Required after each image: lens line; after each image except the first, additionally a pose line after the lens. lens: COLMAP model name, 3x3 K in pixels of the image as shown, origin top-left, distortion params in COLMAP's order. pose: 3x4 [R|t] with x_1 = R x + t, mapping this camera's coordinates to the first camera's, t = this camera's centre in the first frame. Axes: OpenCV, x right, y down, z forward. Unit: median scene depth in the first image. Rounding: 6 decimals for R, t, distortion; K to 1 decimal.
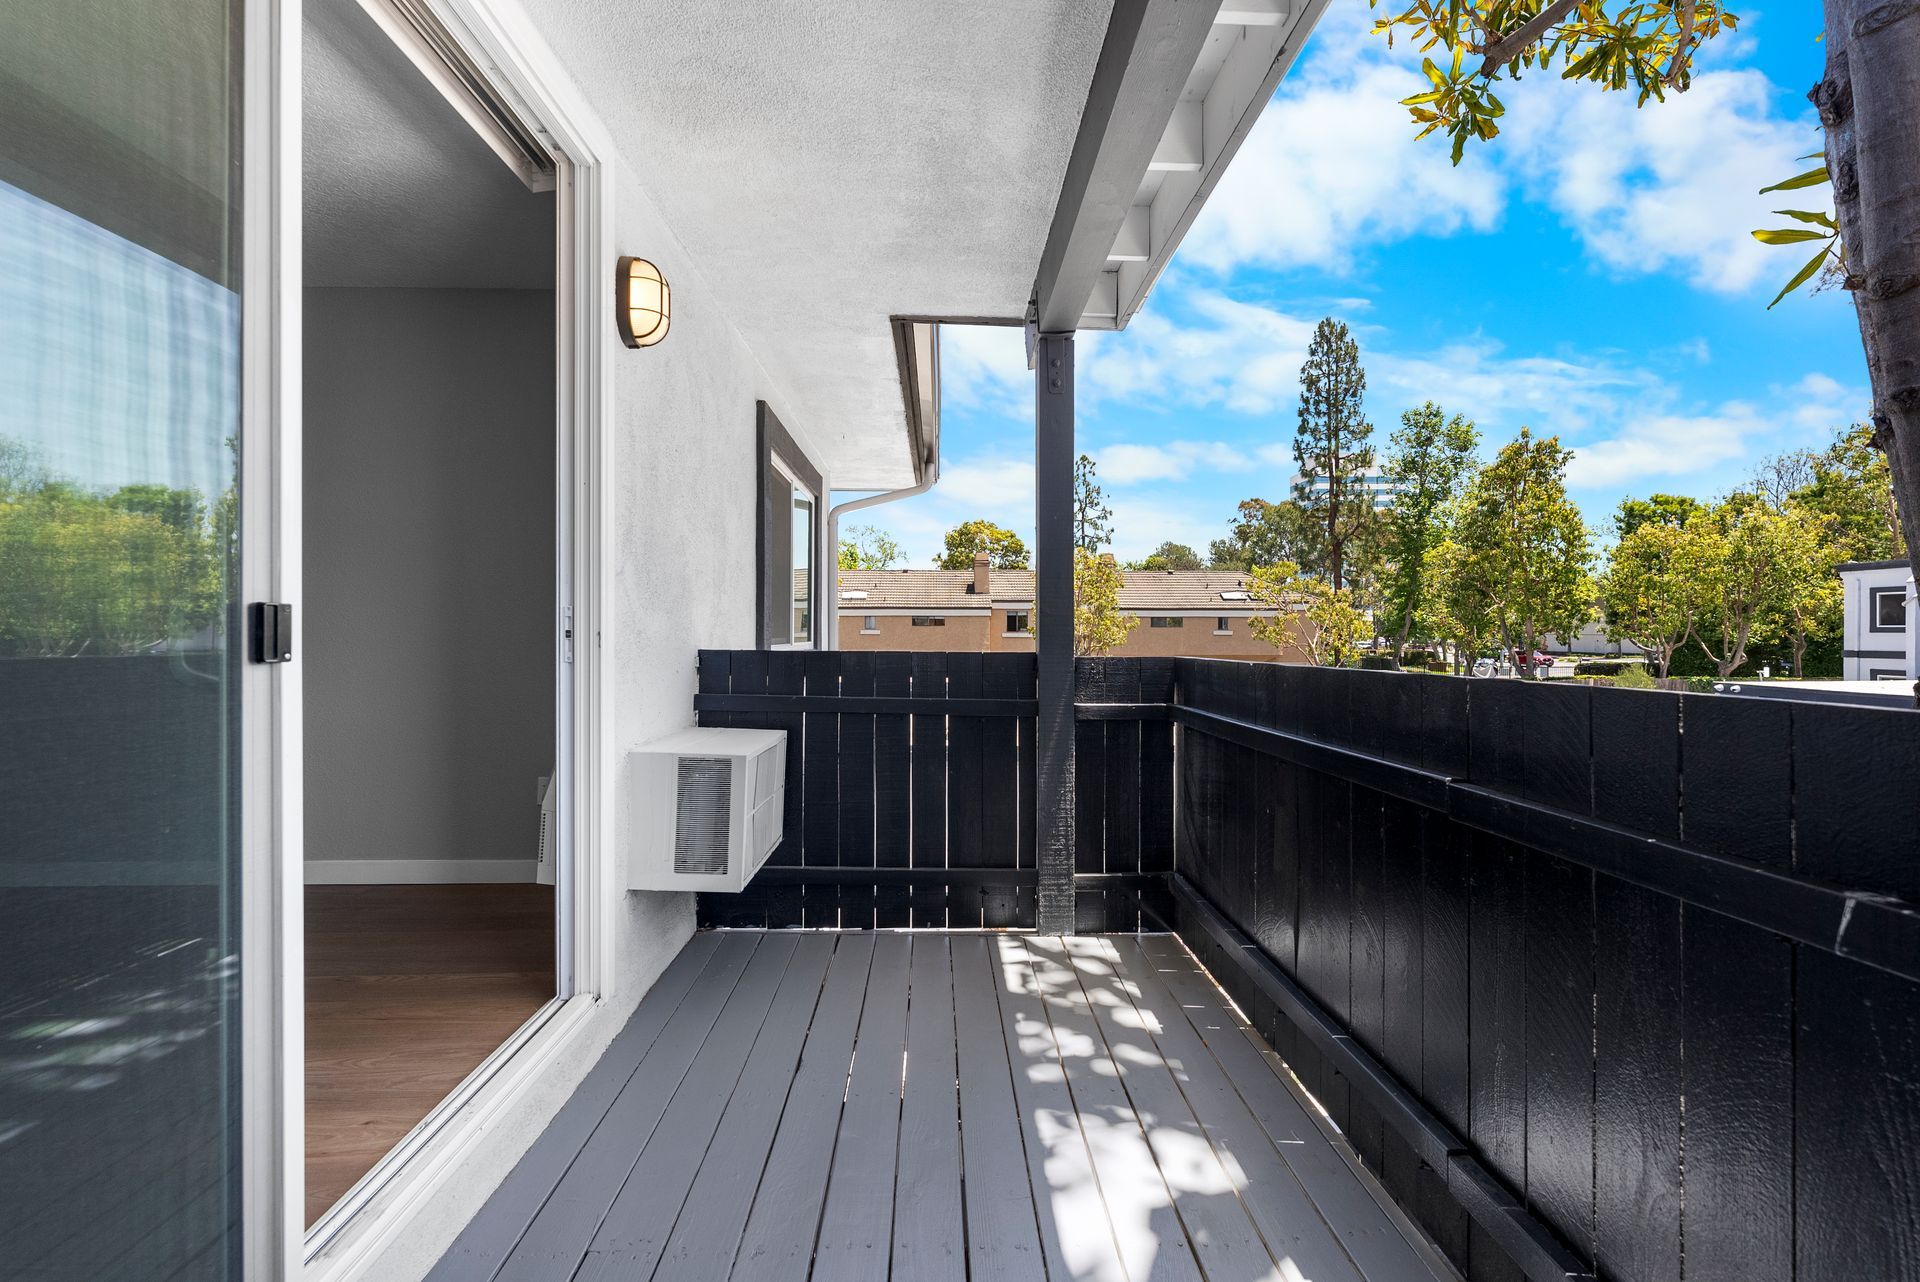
lens RADIAL K [[825.2, 0, 971.3], [0, 825.2, 625.7], [0, 0, 1]] dist [0.000453, 0.000011]
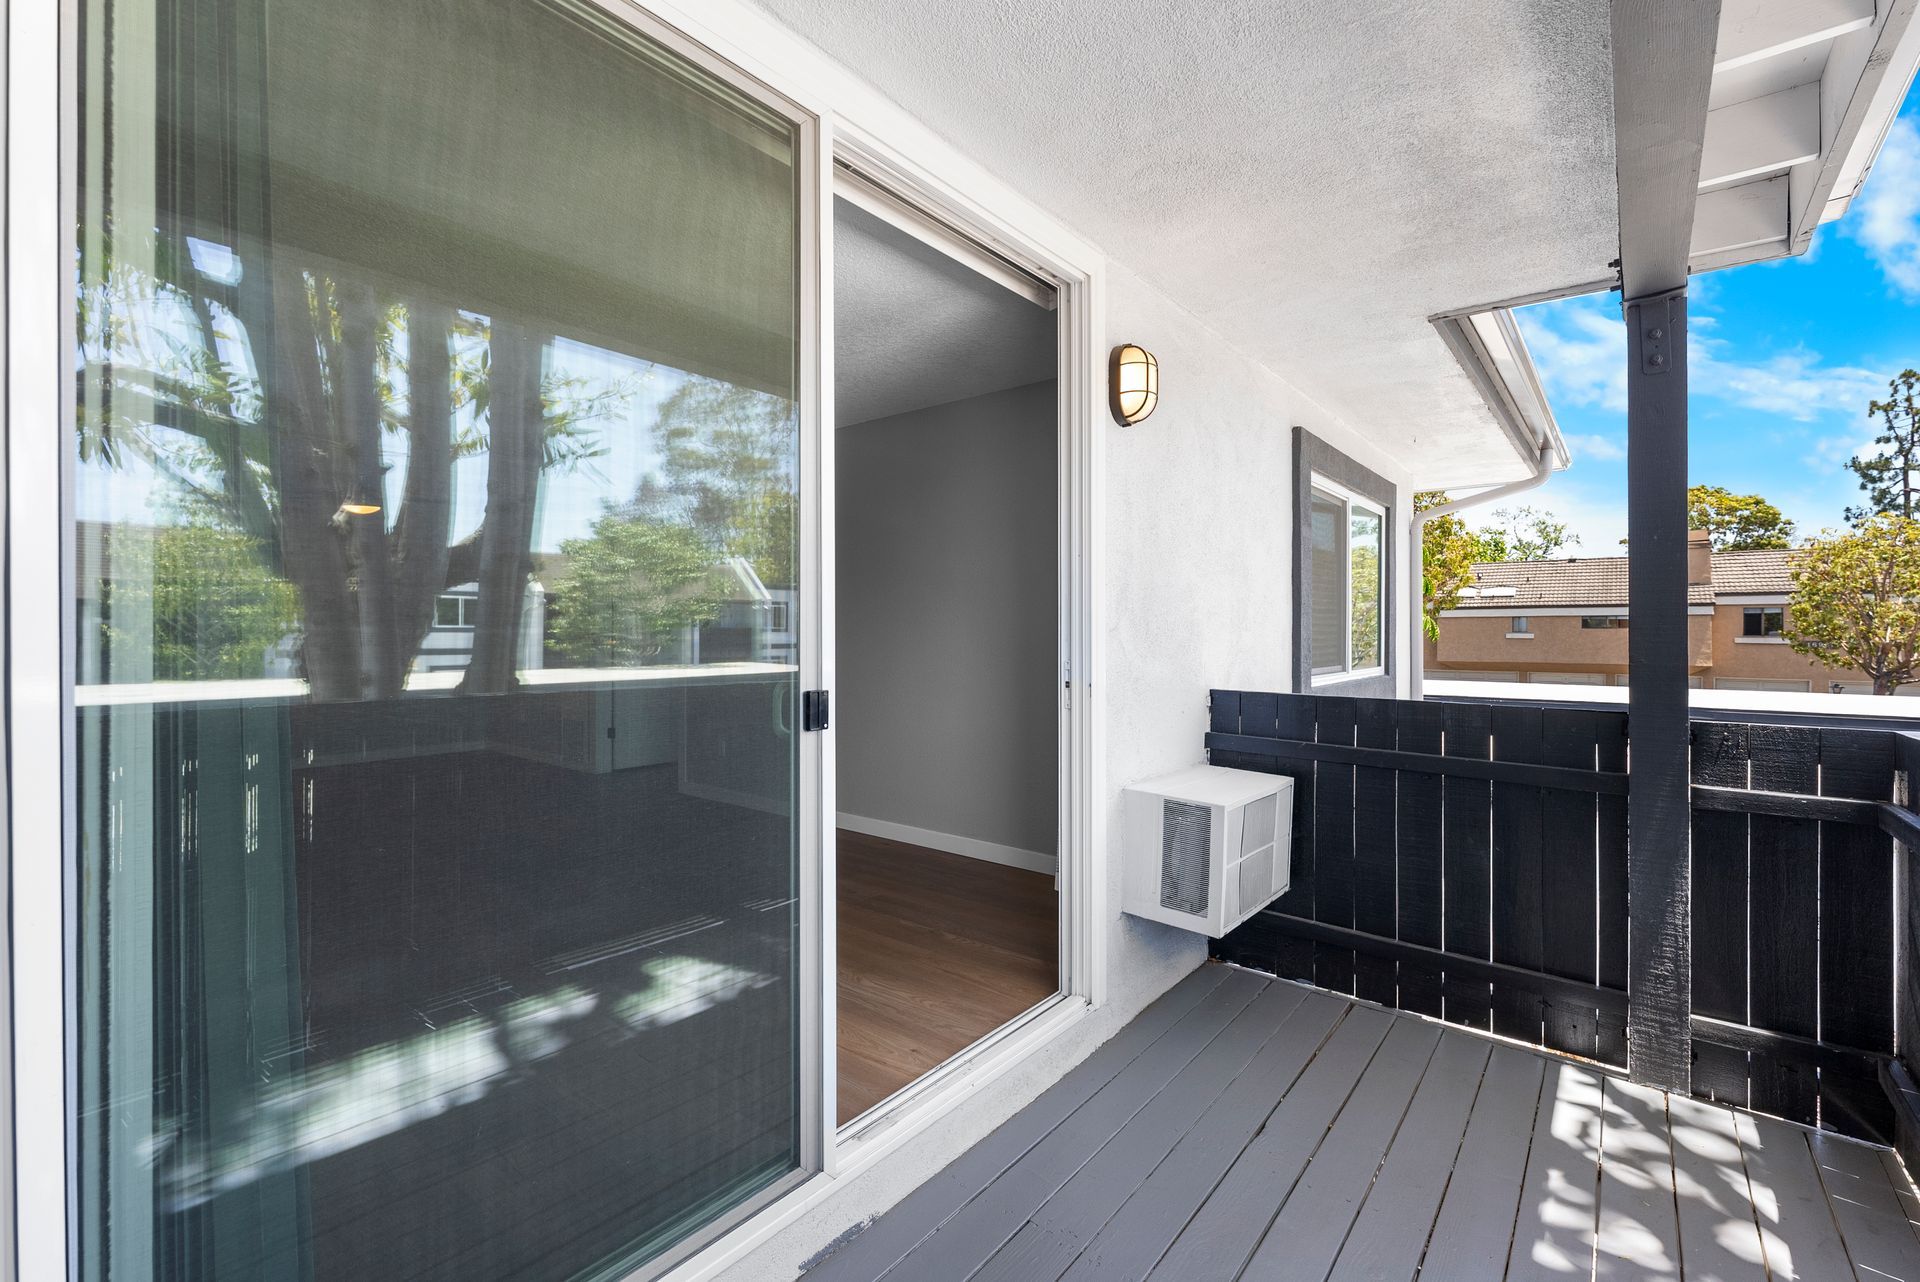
lens RADIAL K [[825.2, 0, 971.3], [0, 825.2, 625.7], [0, 0, 1]] dist [0.000453, 0.000011]
pose [[0.759560, -0.004069, -0.650425, 0.122800], [0.001667, 0.999989, -0.004309, -0.049343], [0.650435, 0.002189, 0.759558, 0.014158]]
